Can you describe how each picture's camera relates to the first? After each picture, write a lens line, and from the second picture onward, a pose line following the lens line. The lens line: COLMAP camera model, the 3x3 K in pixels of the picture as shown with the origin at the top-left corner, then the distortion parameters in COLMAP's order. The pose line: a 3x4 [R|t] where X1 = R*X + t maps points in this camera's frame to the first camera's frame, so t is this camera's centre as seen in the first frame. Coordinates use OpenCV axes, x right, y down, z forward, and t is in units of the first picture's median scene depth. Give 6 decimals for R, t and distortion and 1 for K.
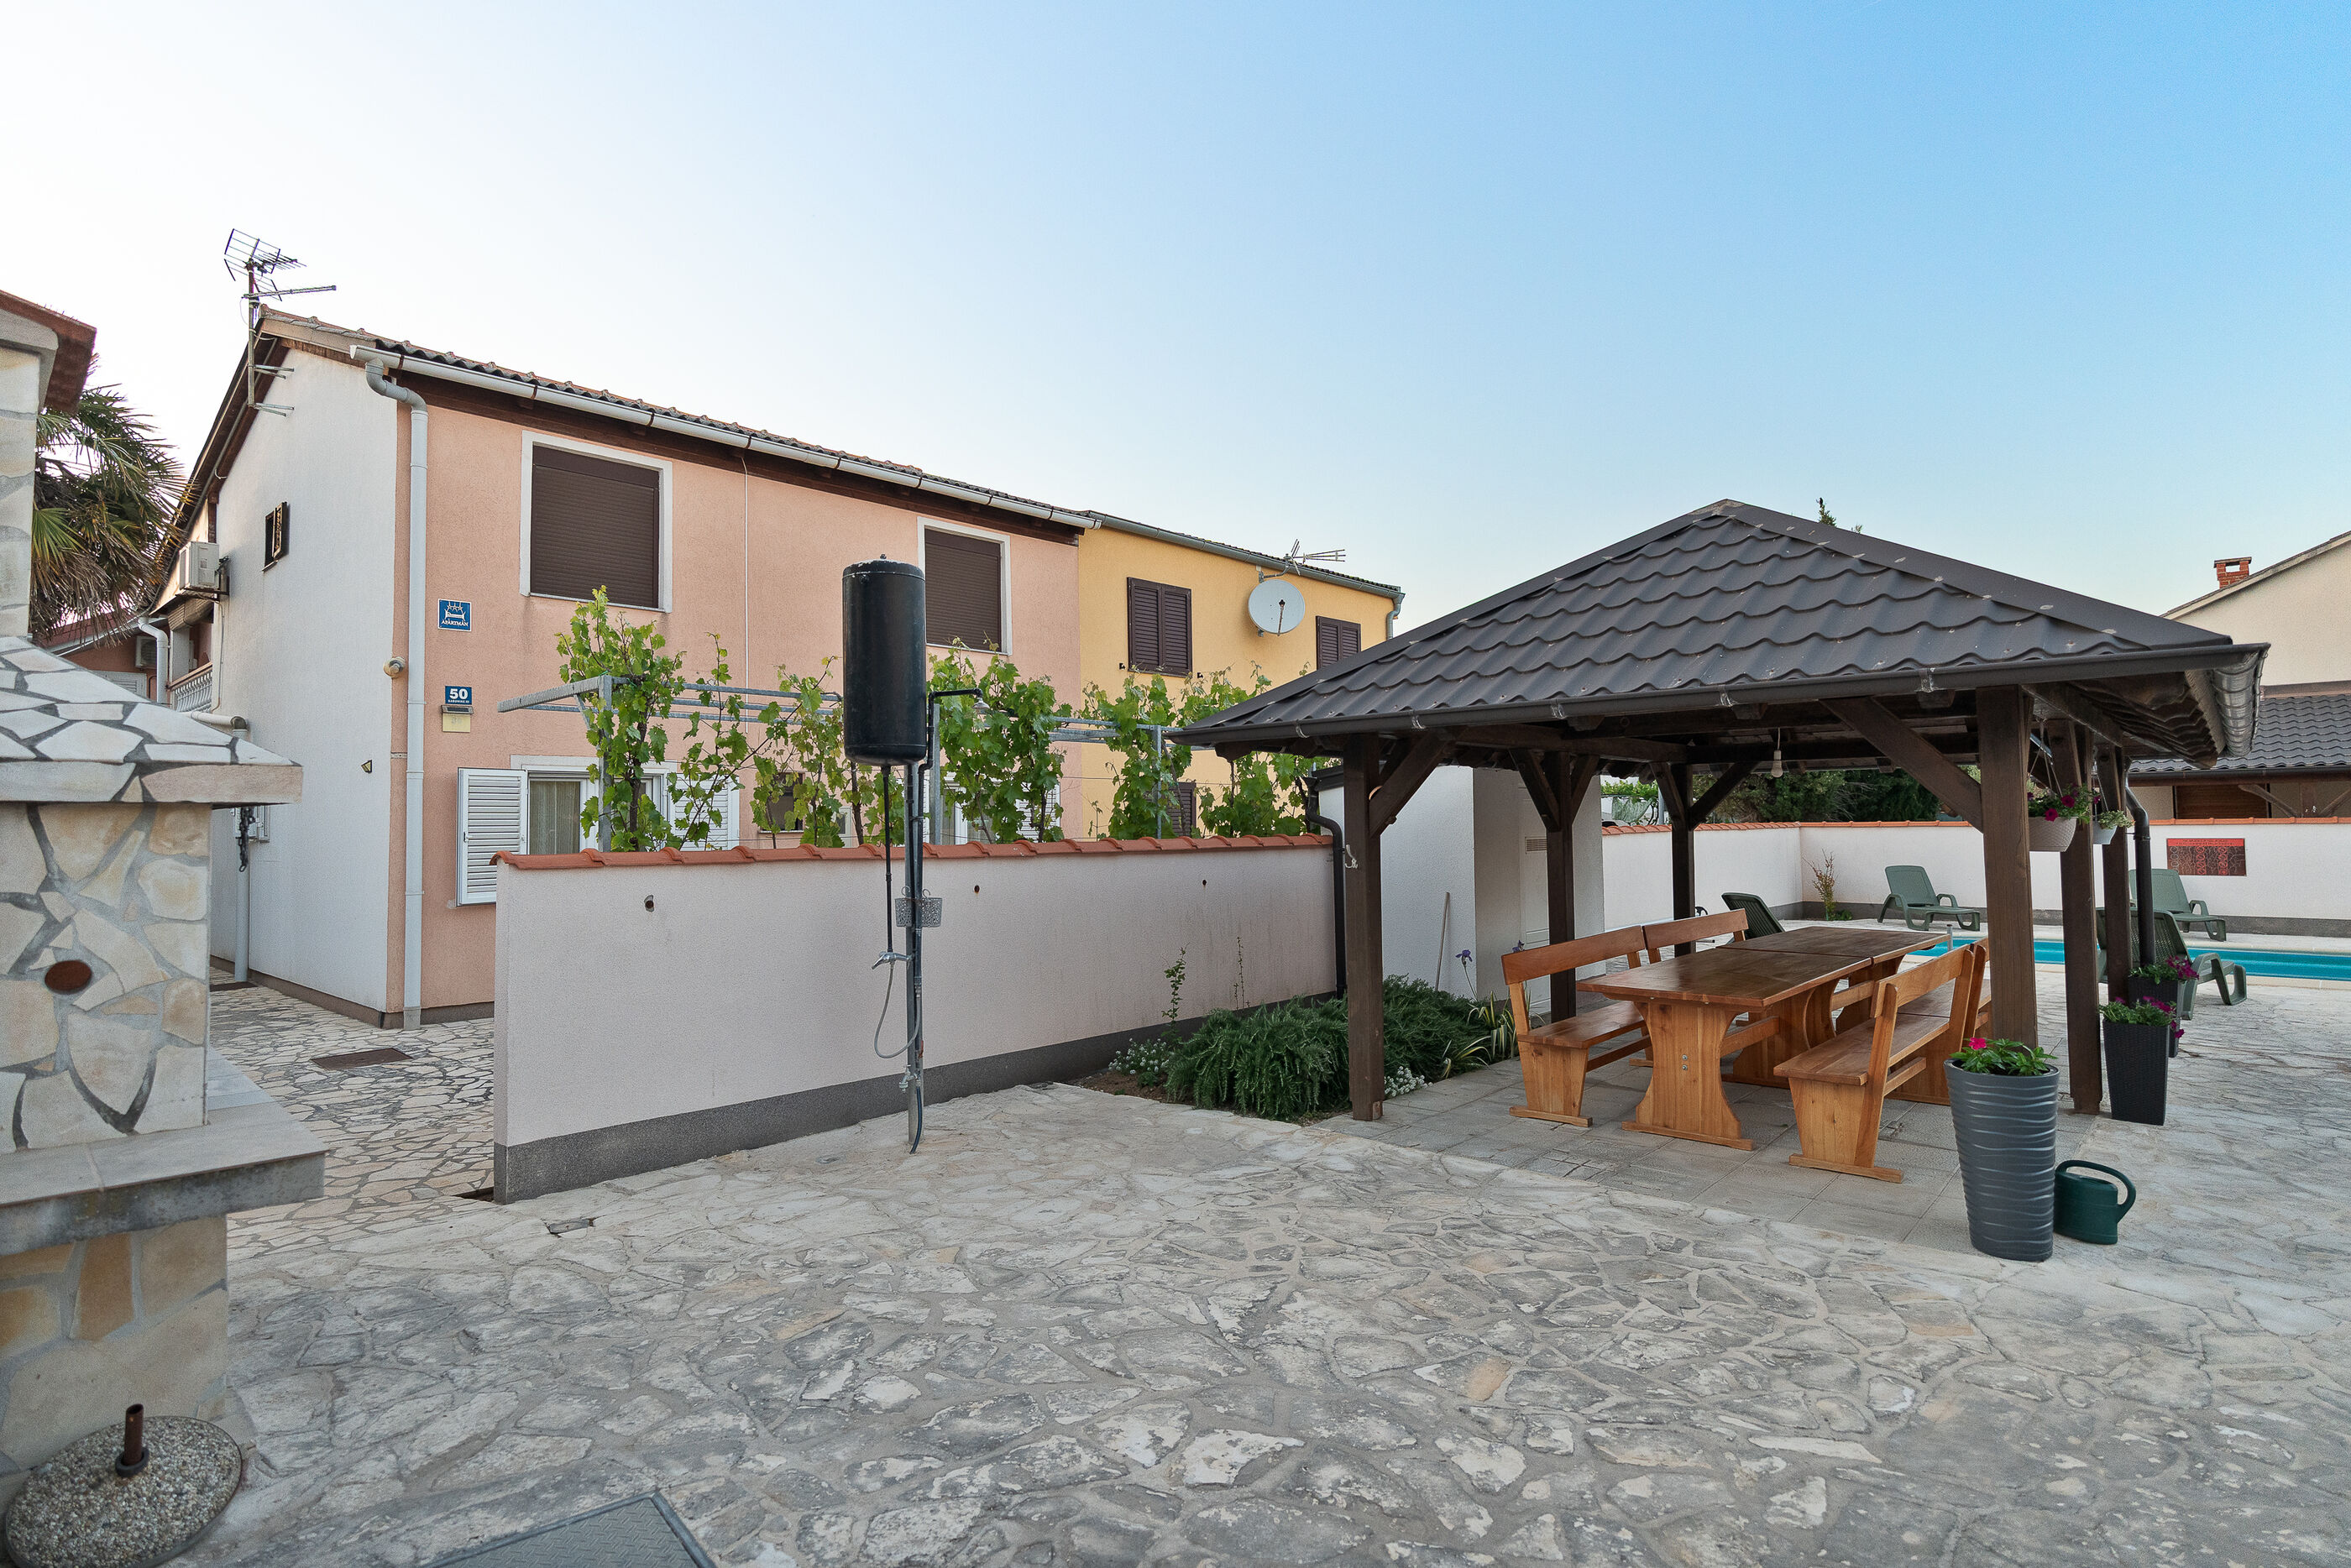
lens RADIAL K [[1249.1, 0, 1182.4], [0, 1249.1, 783.3], [0, 0, 1]] dist [0.000099, 0.004255]
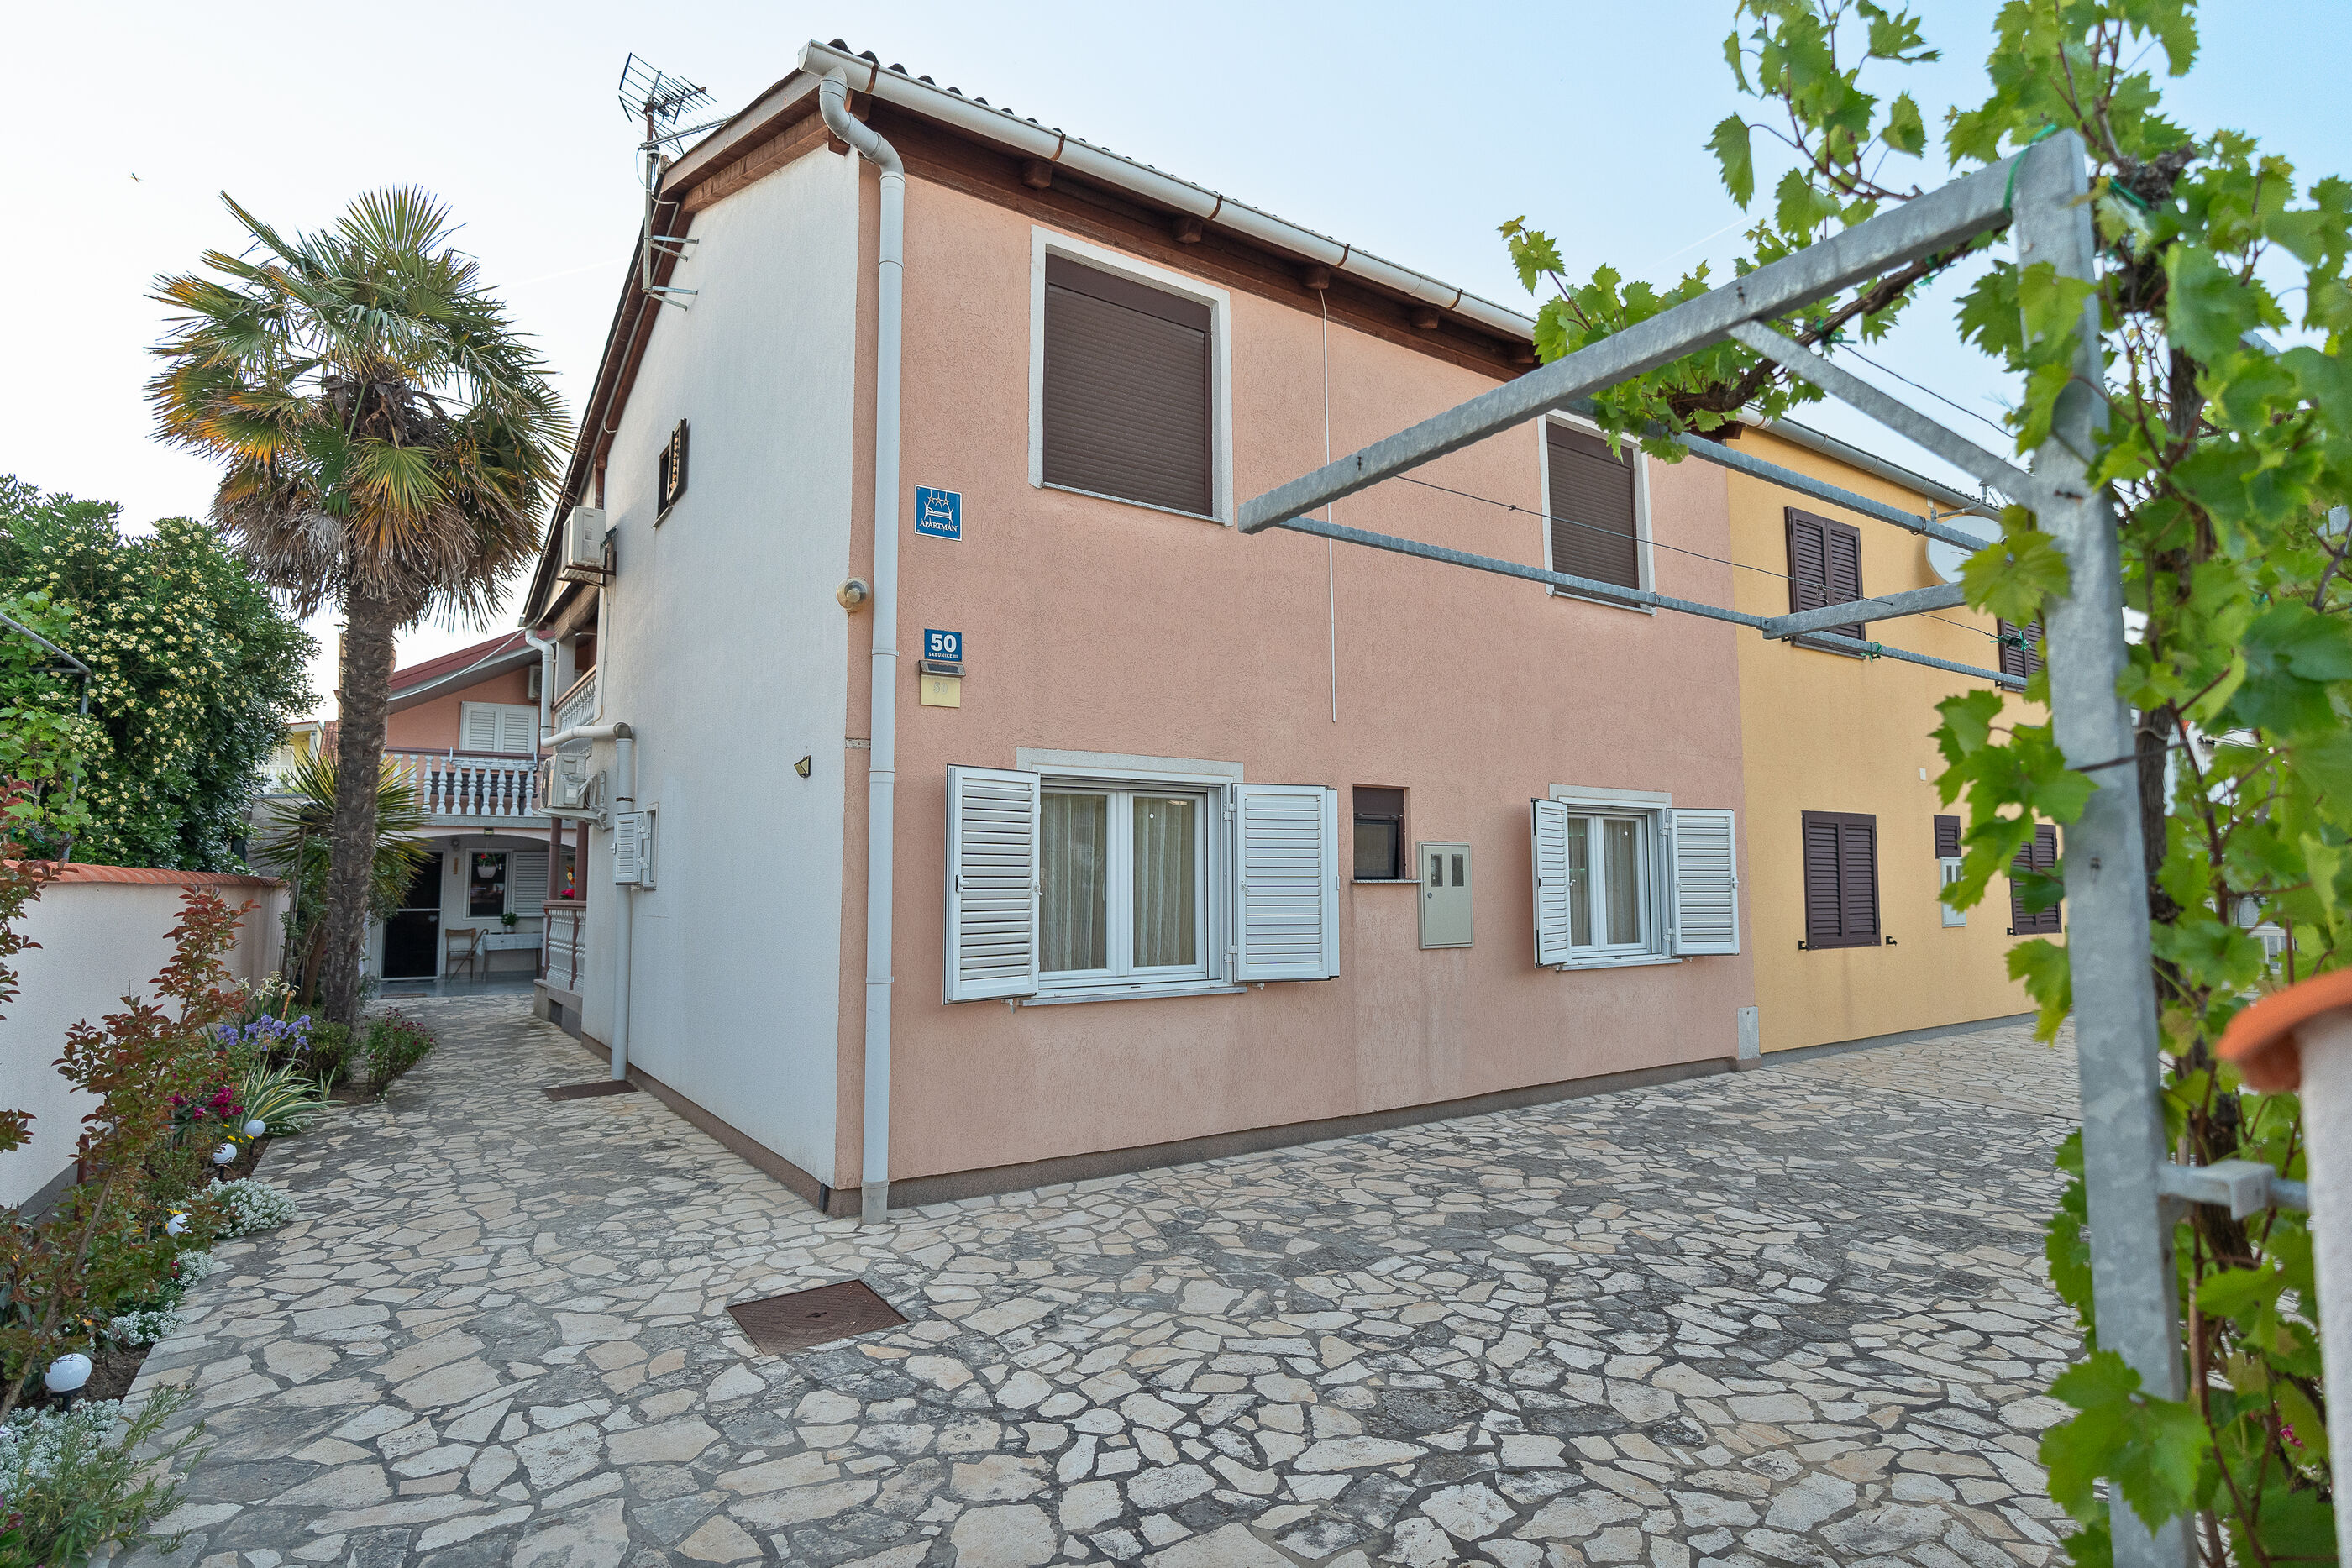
lens RADIAL K [[1249.7, 0, 1174.7], [0, 1249.7, 769.3], [0, 0, 1]] dist [0.000099, 0.004255]
pose [[0.973553, -0.014019, -0.228030, -0.303533], [0.001989, 0.998598, -0.052899, 0.018445], [0.228452, 0.051047, 0.972216, 0.404277]]
